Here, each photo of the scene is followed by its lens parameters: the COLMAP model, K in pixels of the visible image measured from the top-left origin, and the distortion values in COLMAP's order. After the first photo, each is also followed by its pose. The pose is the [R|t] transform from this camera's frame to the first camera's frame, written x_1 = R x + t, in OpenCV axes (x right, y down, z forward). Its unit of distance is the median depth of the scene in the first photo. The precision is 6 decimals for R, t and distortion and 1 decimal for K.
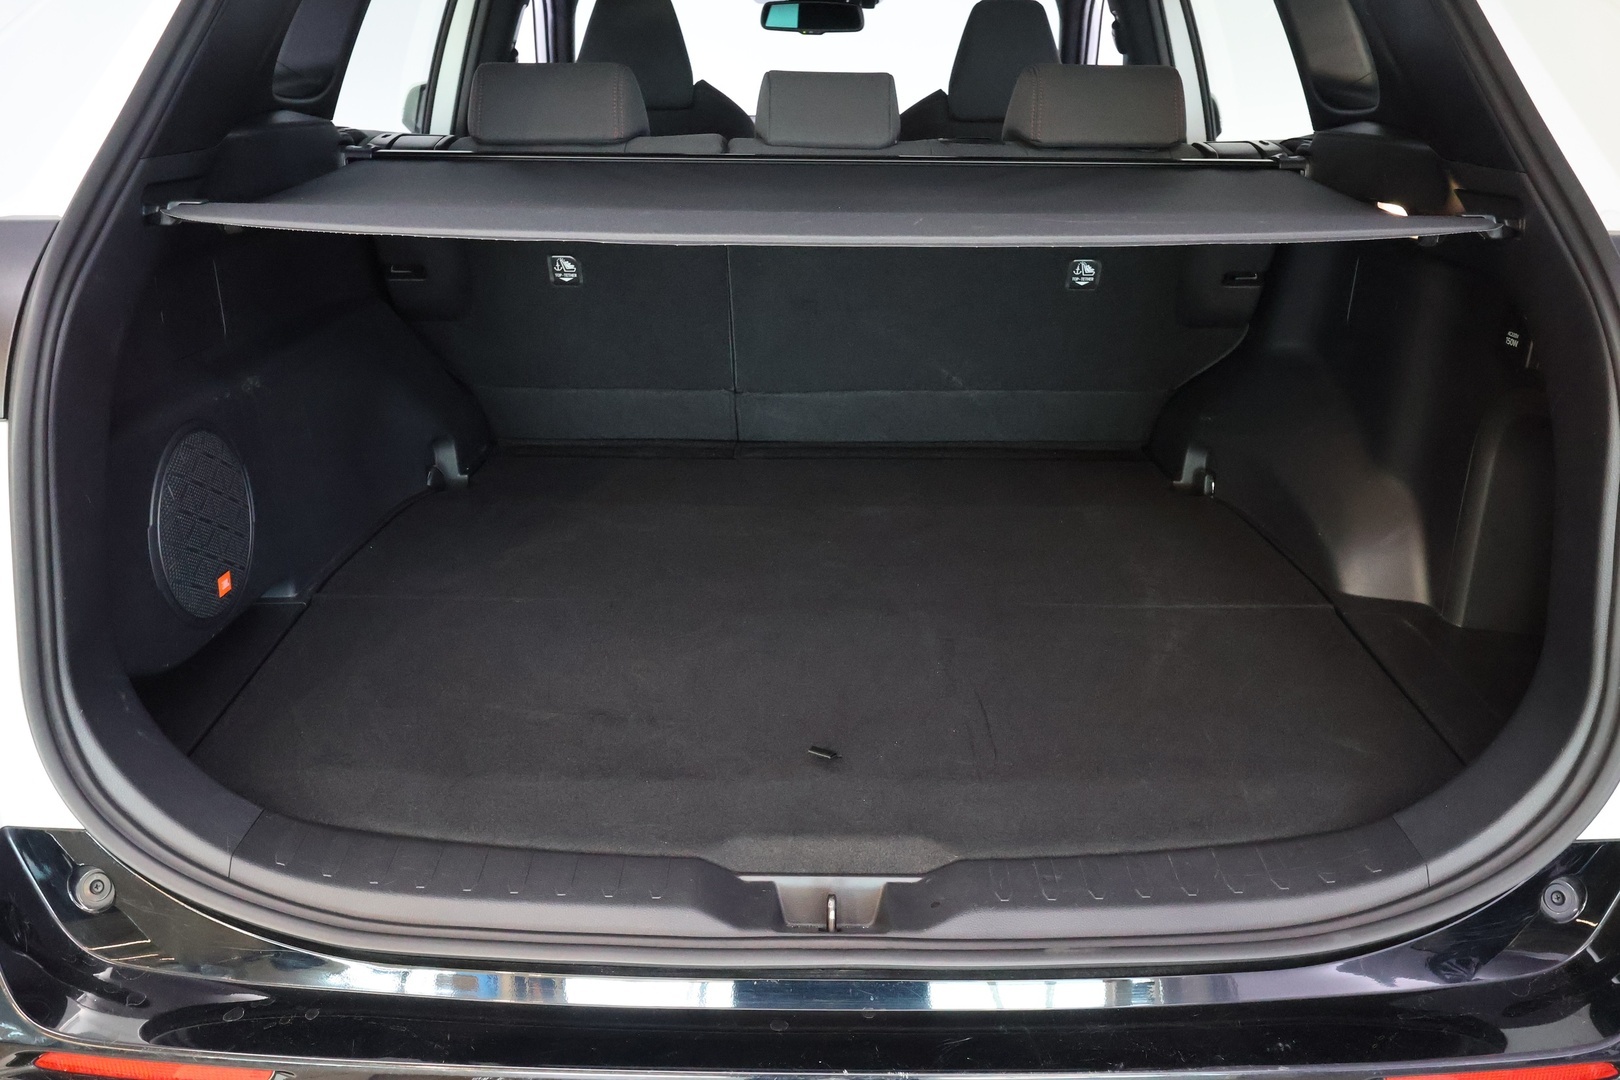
lens RADIAL K [[1283.4, 0, 810.0], [0, 1283.4, 540.0], [0, 0, 1]] dist [0.002166, 0.001890]
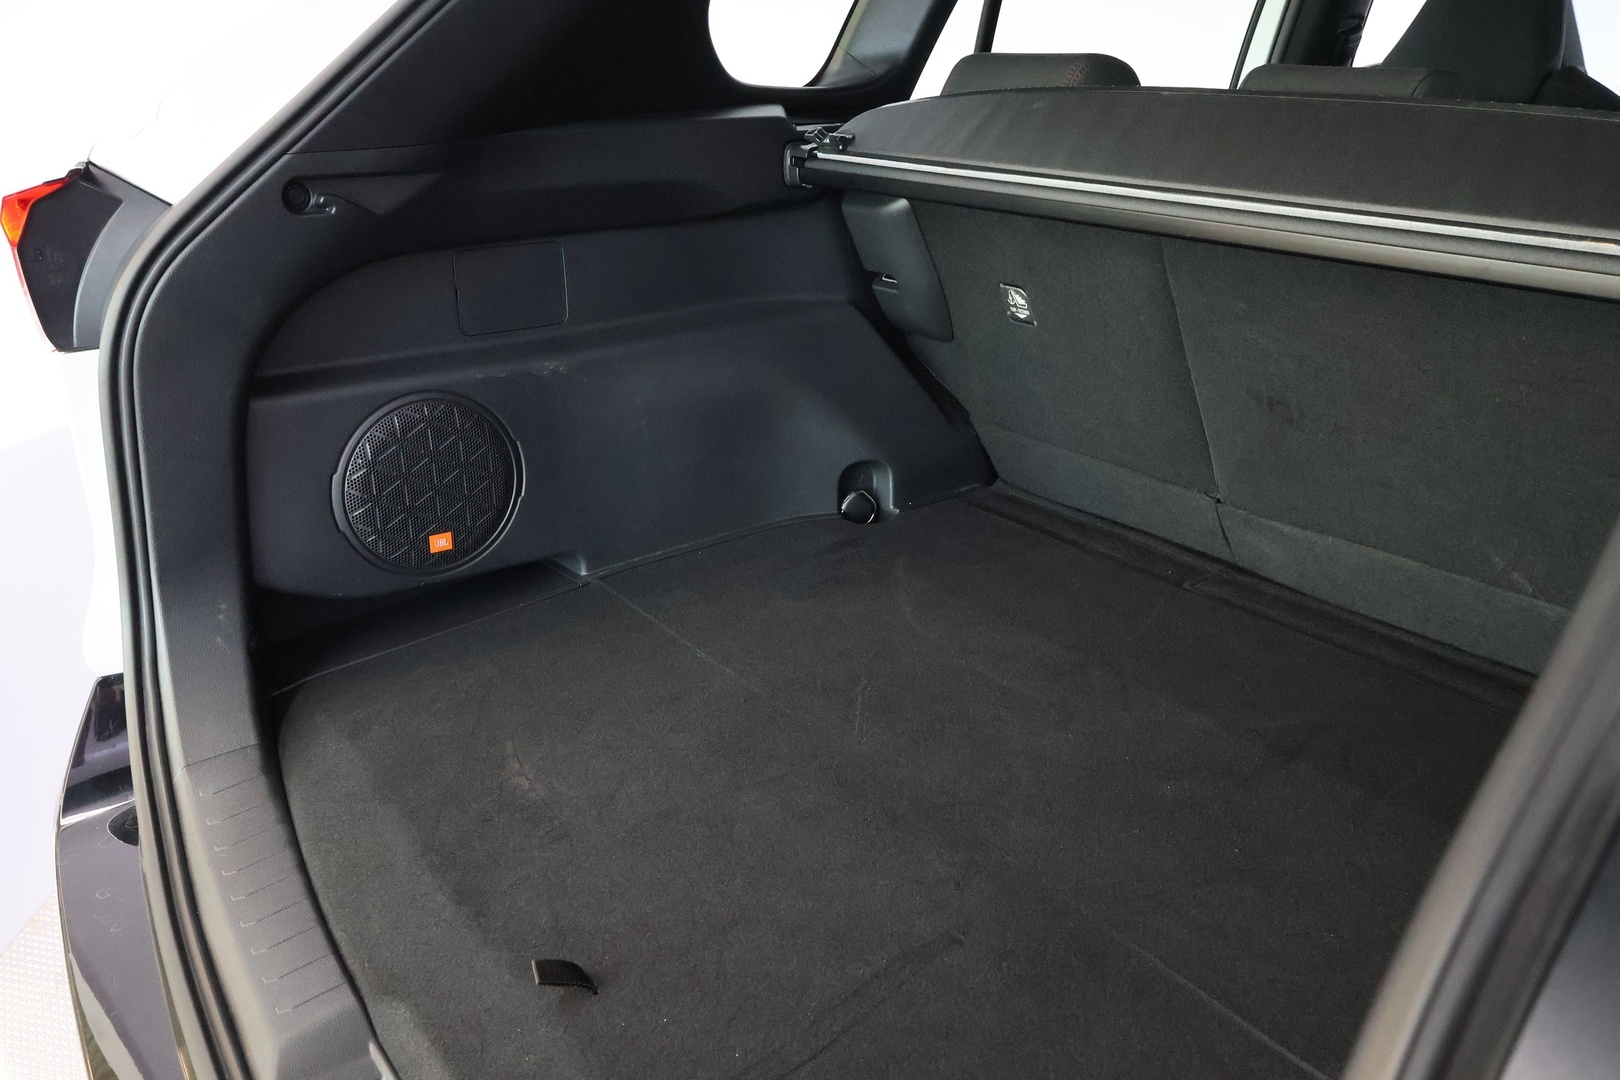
lens RADIAL K [[1283.4, 0, 810.0], [0, 1283.4, 540.0], [0, 0, 1]] dist [0.002166, 0.001890]
pose [[0.605809, 0.293889, -0.739341, 0.386032], [-0.270093, 0.950057, 0.156338, -0.159019], [0.748362, 0.104979, 0.654931, 0.370846]]
